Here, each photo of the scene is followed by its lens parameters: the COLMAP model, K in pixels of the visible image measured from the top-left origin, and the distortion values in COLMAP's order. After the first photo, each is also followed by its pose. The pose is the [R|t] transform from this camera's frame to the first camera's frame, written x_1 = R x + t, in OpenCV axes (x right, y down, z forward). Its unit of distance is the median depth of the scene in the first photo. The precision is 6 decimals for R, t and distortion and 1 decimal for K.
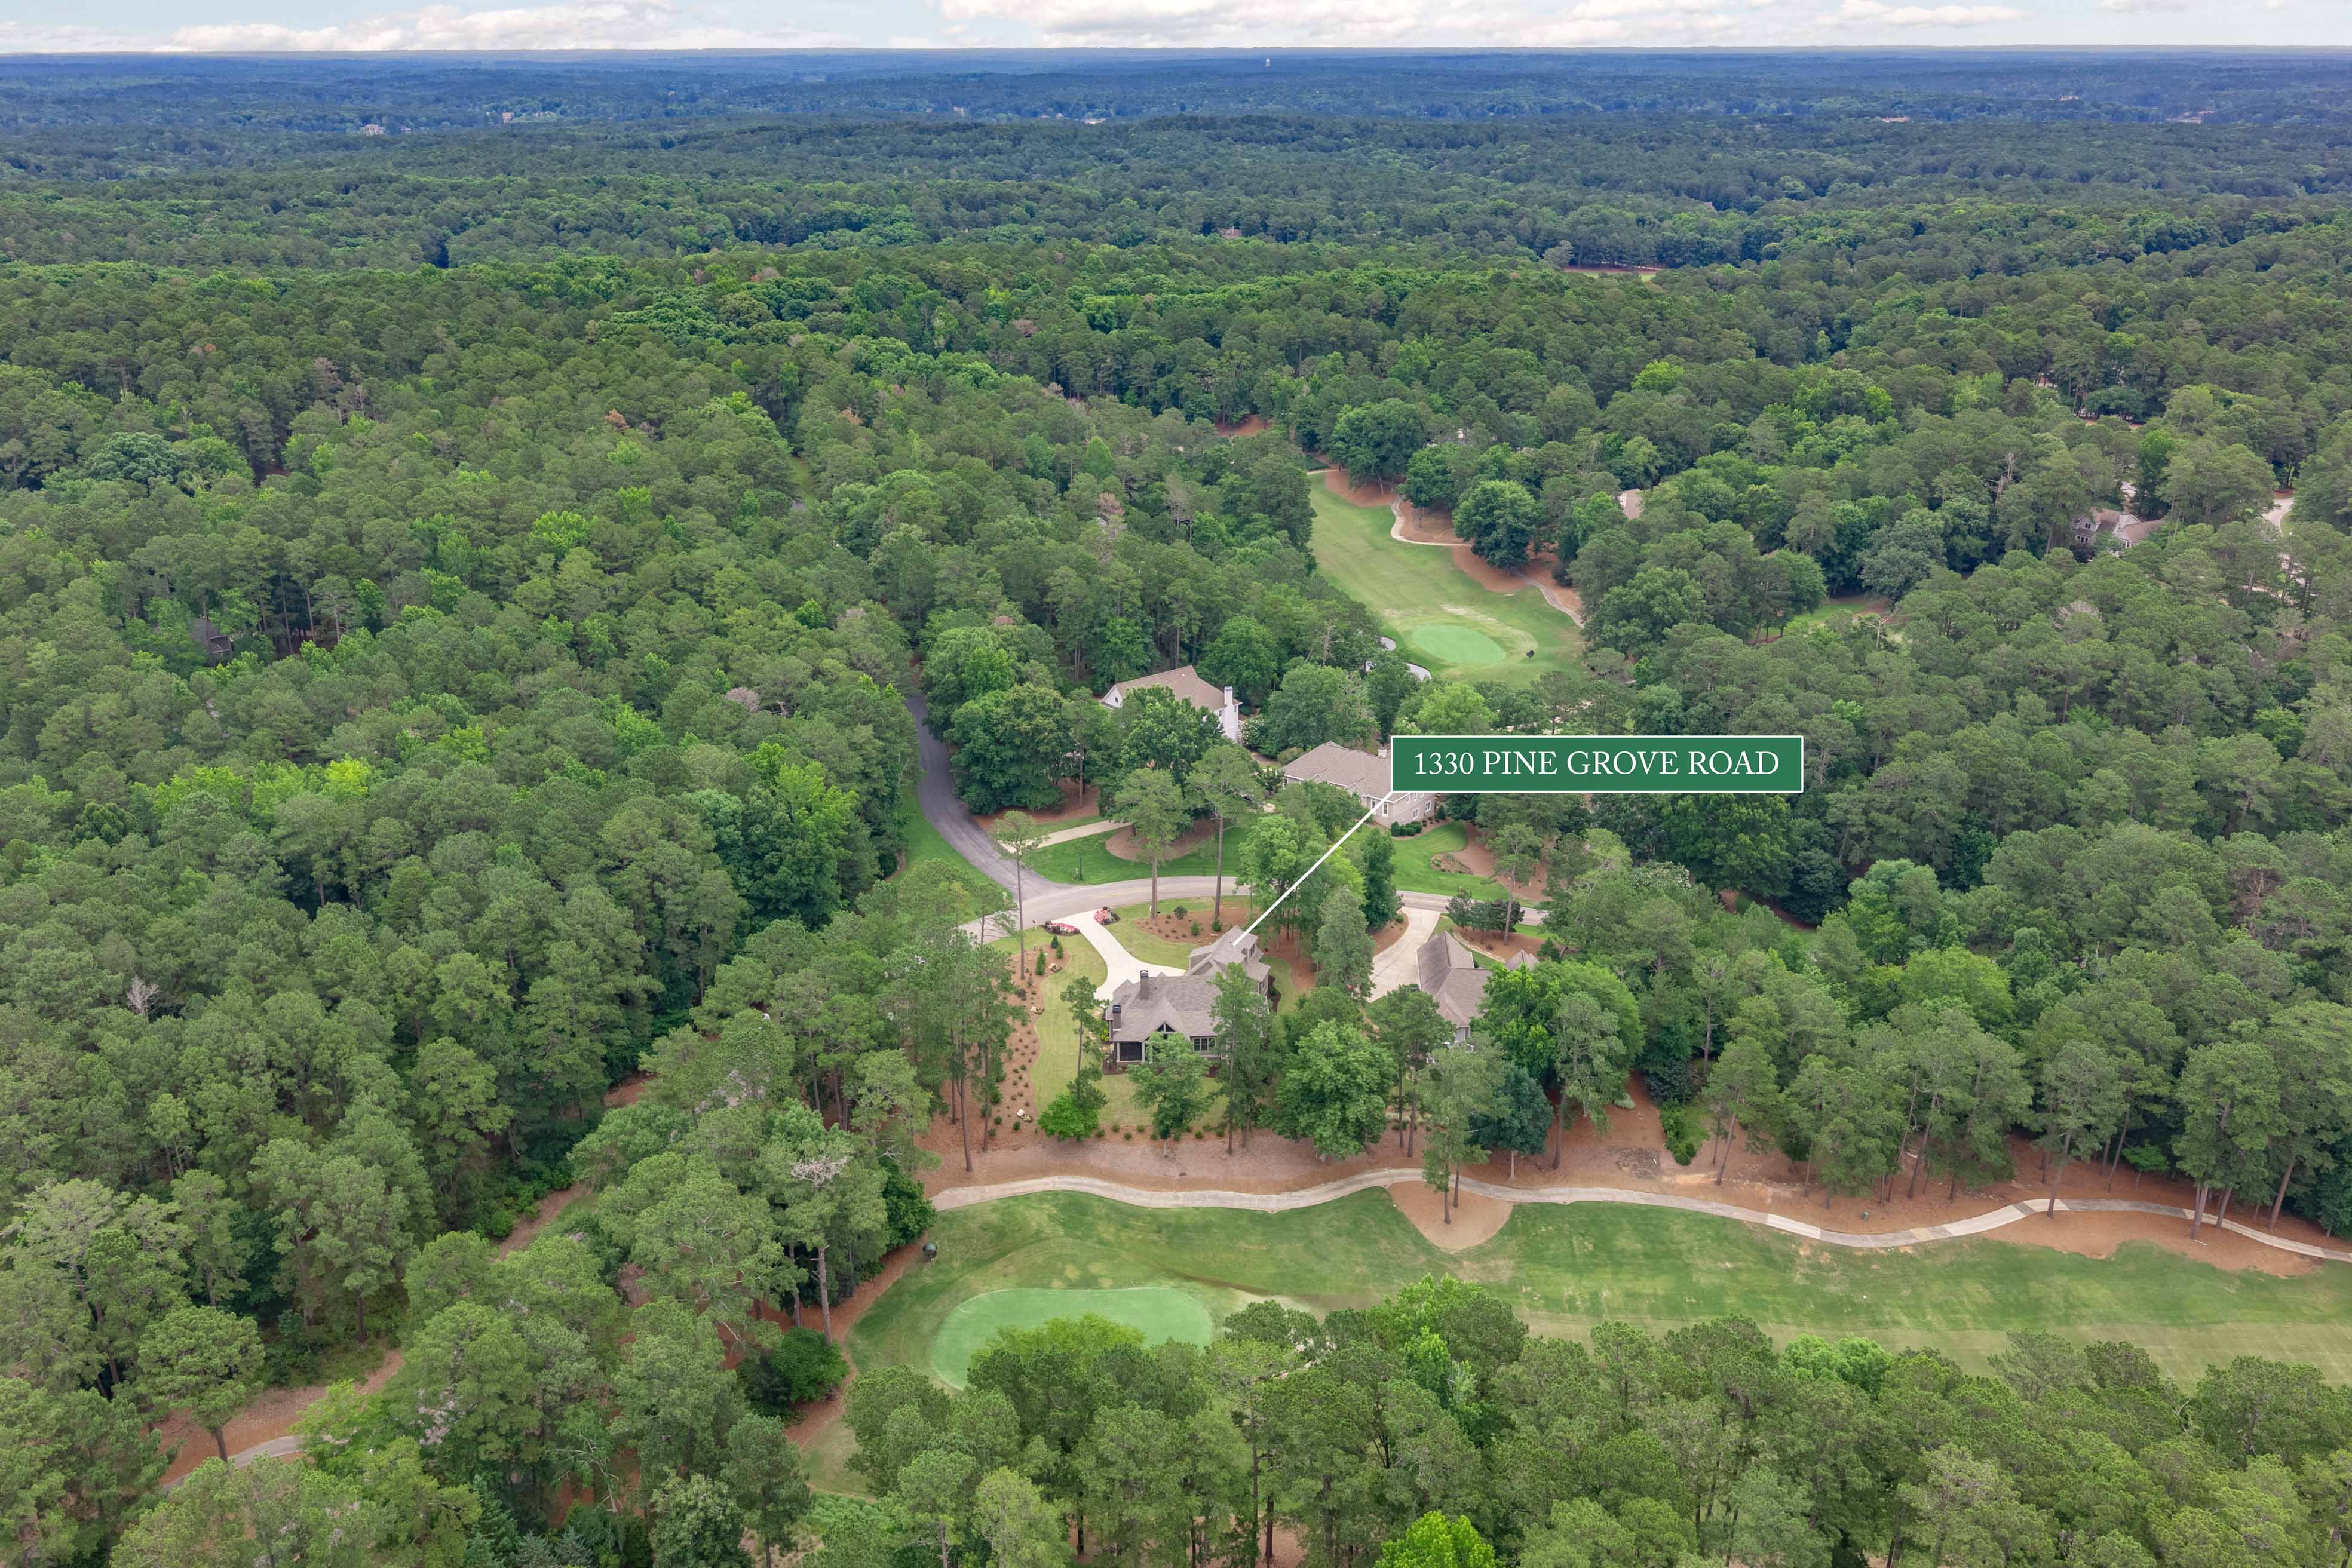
lens RADIAL K [[1949.9, 0, 1176.3], [0, 1949.9, 779.0], [0, 0, 1]] dist [0.009329, -0.015237]
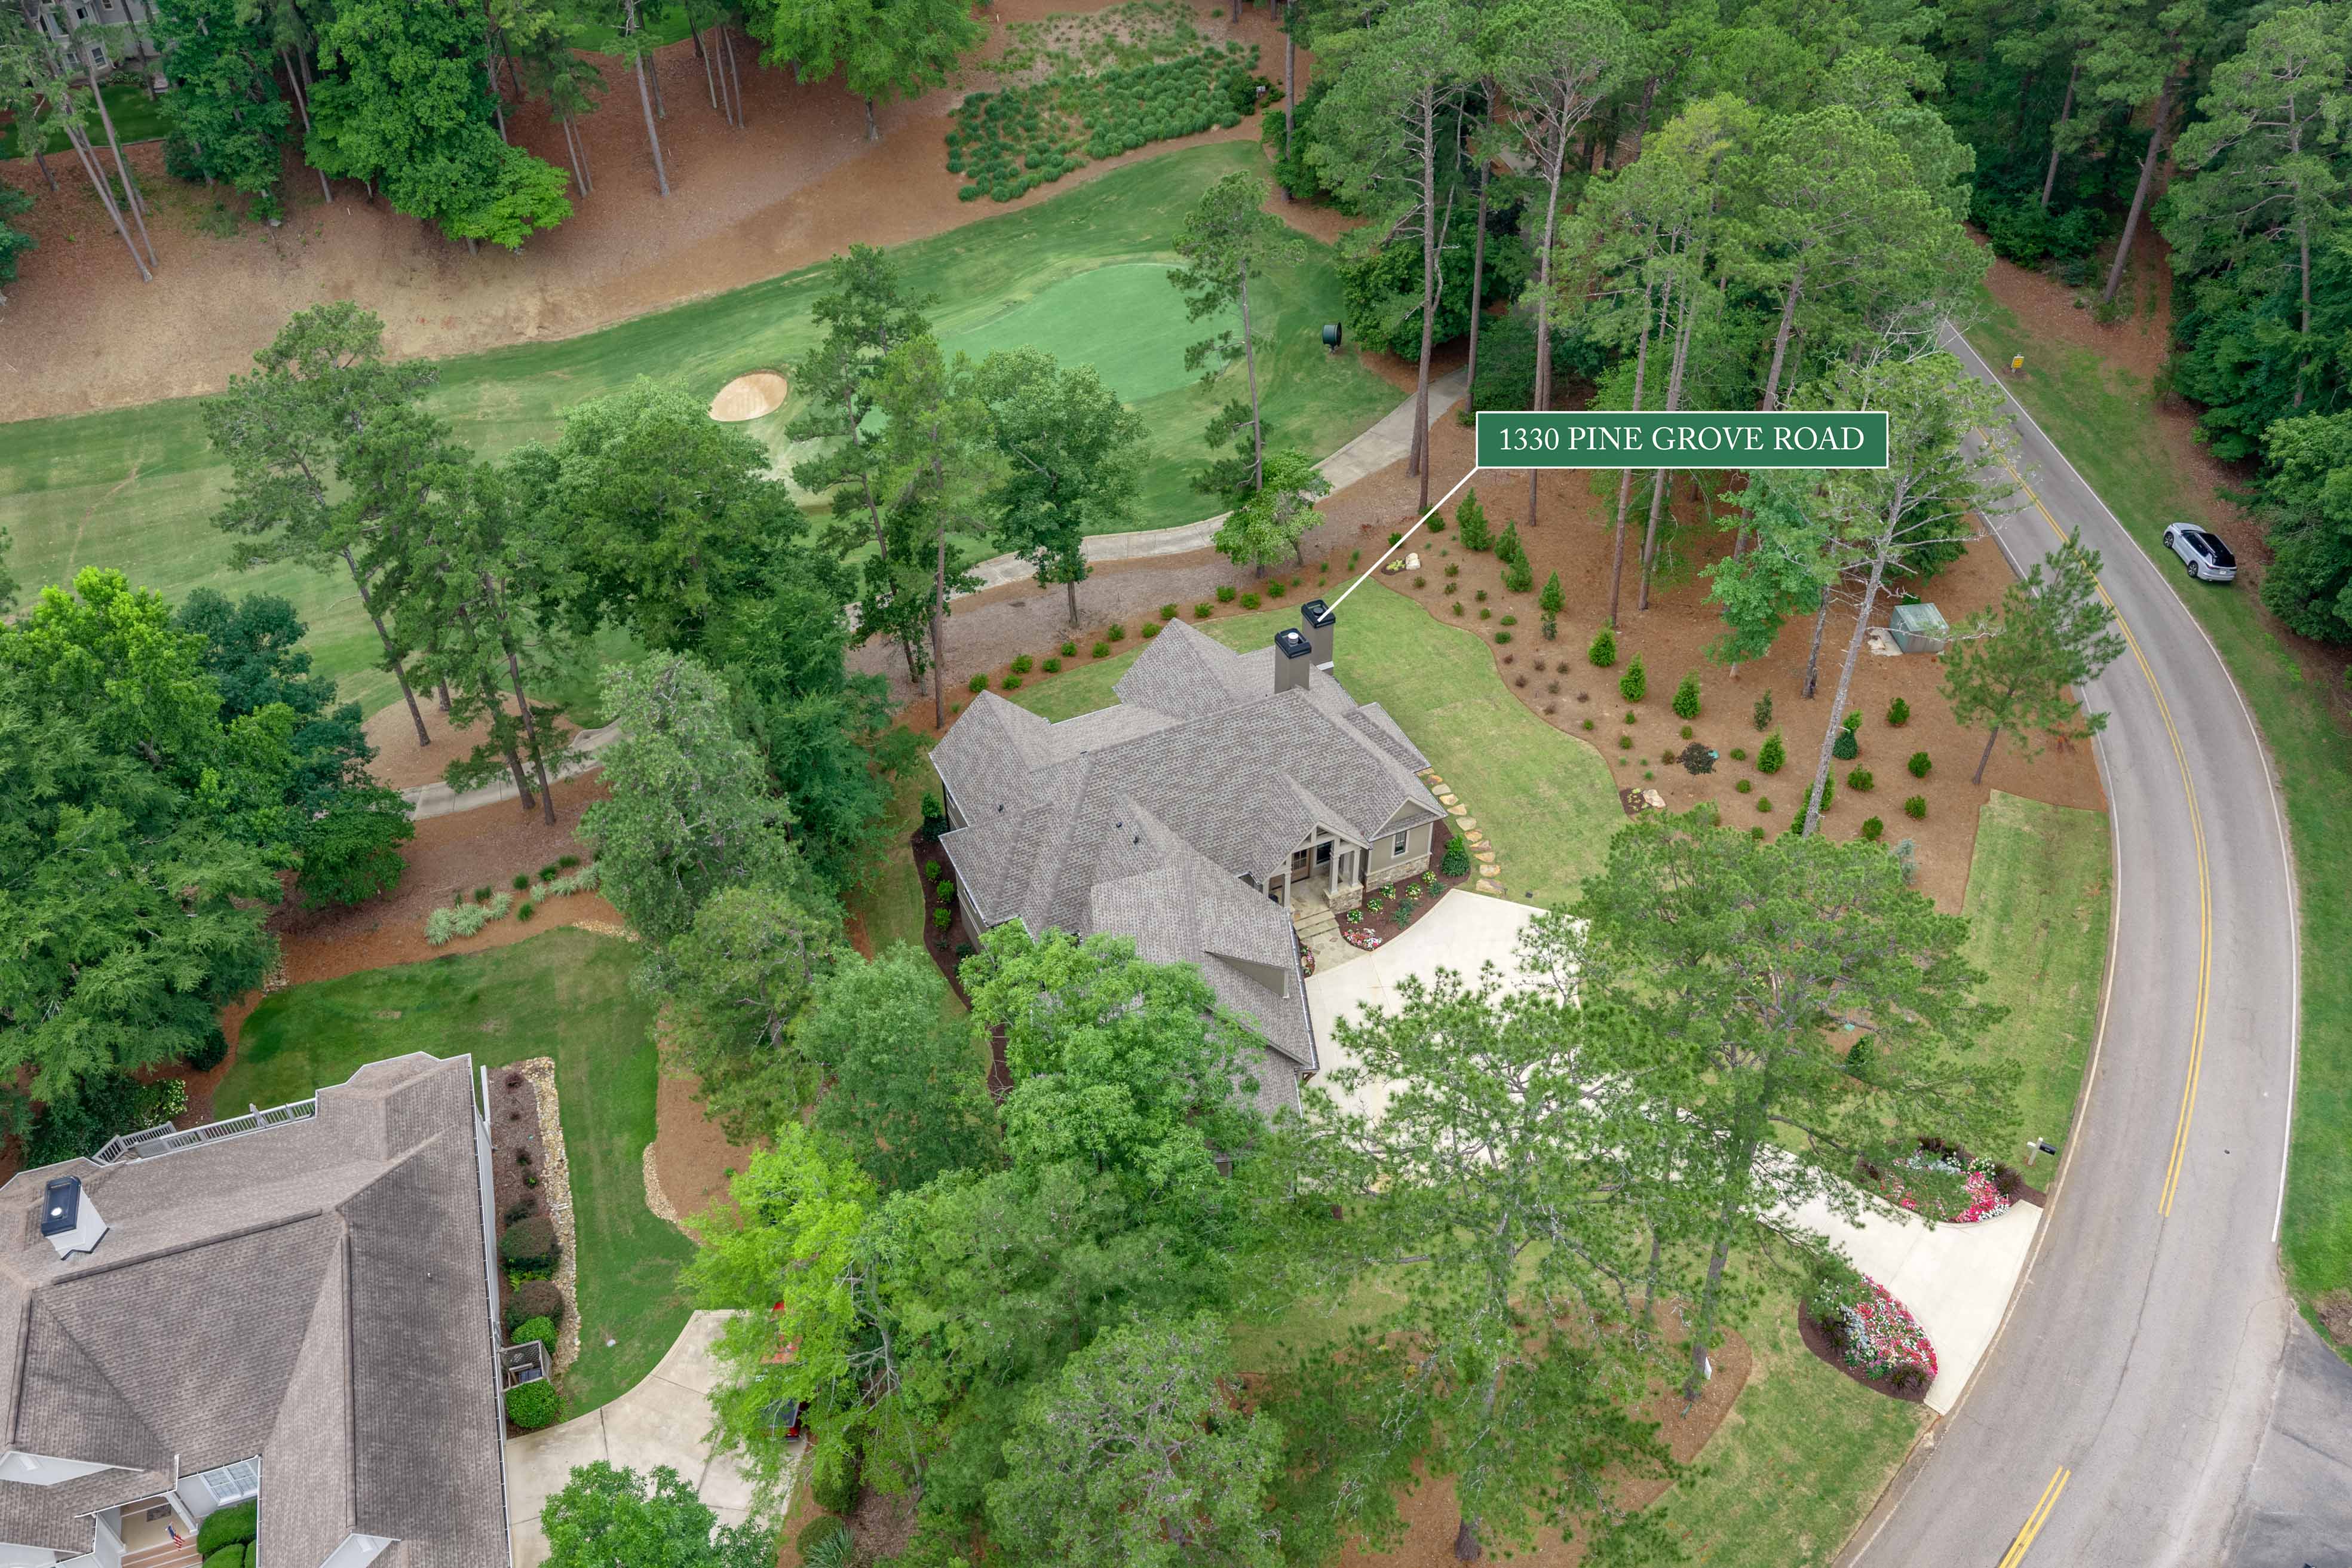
lens RADIAL K [[1949.9, 0, 1176.3], [0, 1949.9, 779.0], [0, 0, 1]] dist [0.009329, -0.015237]
pose [[-0.924240, 0.264875, -0.274995, 0.089857], [-0.122627, 0.476152, 0.870771, -0.158248], [0.361585, 0.838523, -0.407598, 1.031520]]
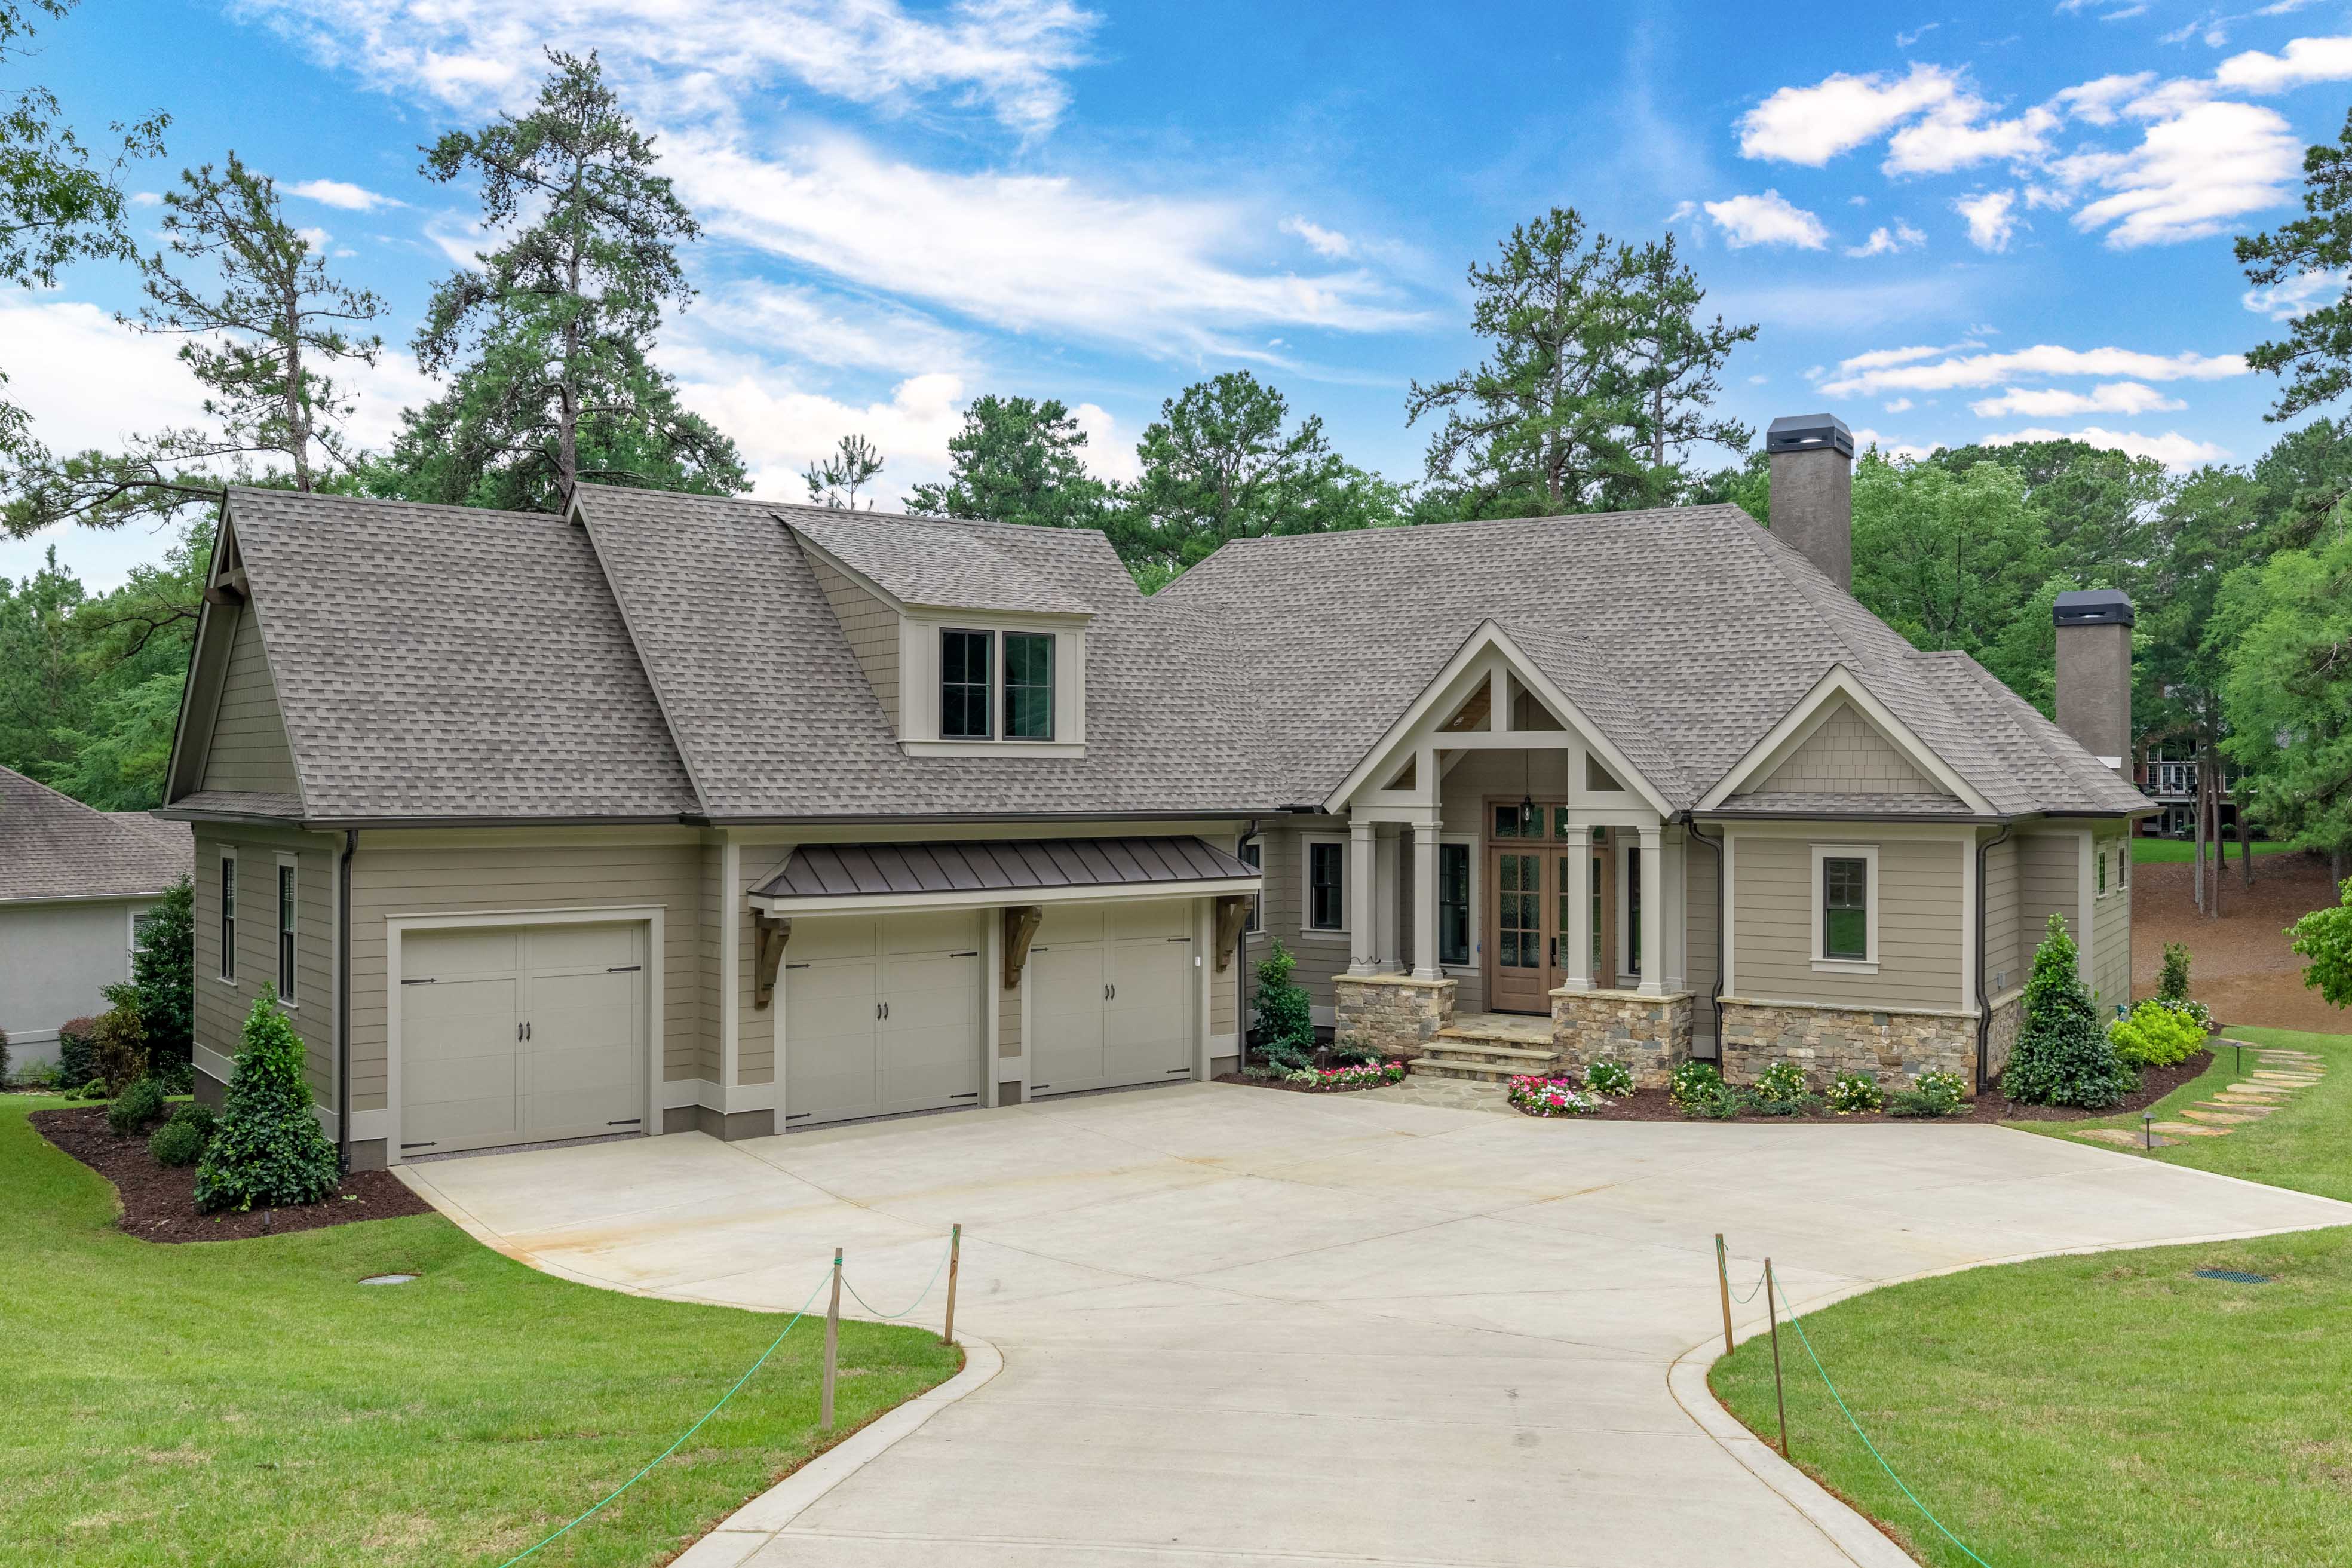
lens RADIAL K [[1949.9, 0, 1176.3], [0, 1949.9, 779.0], [0, 0, 1]] dist [0.009329, -0.015237]
pose [[-0.823430, -0.001985, 0.567415, -0.048433], [0.198211, 0.935991, 0.290918, 0.068071], [-0.531673, 0.352019, -0.770329, 1.012287]]
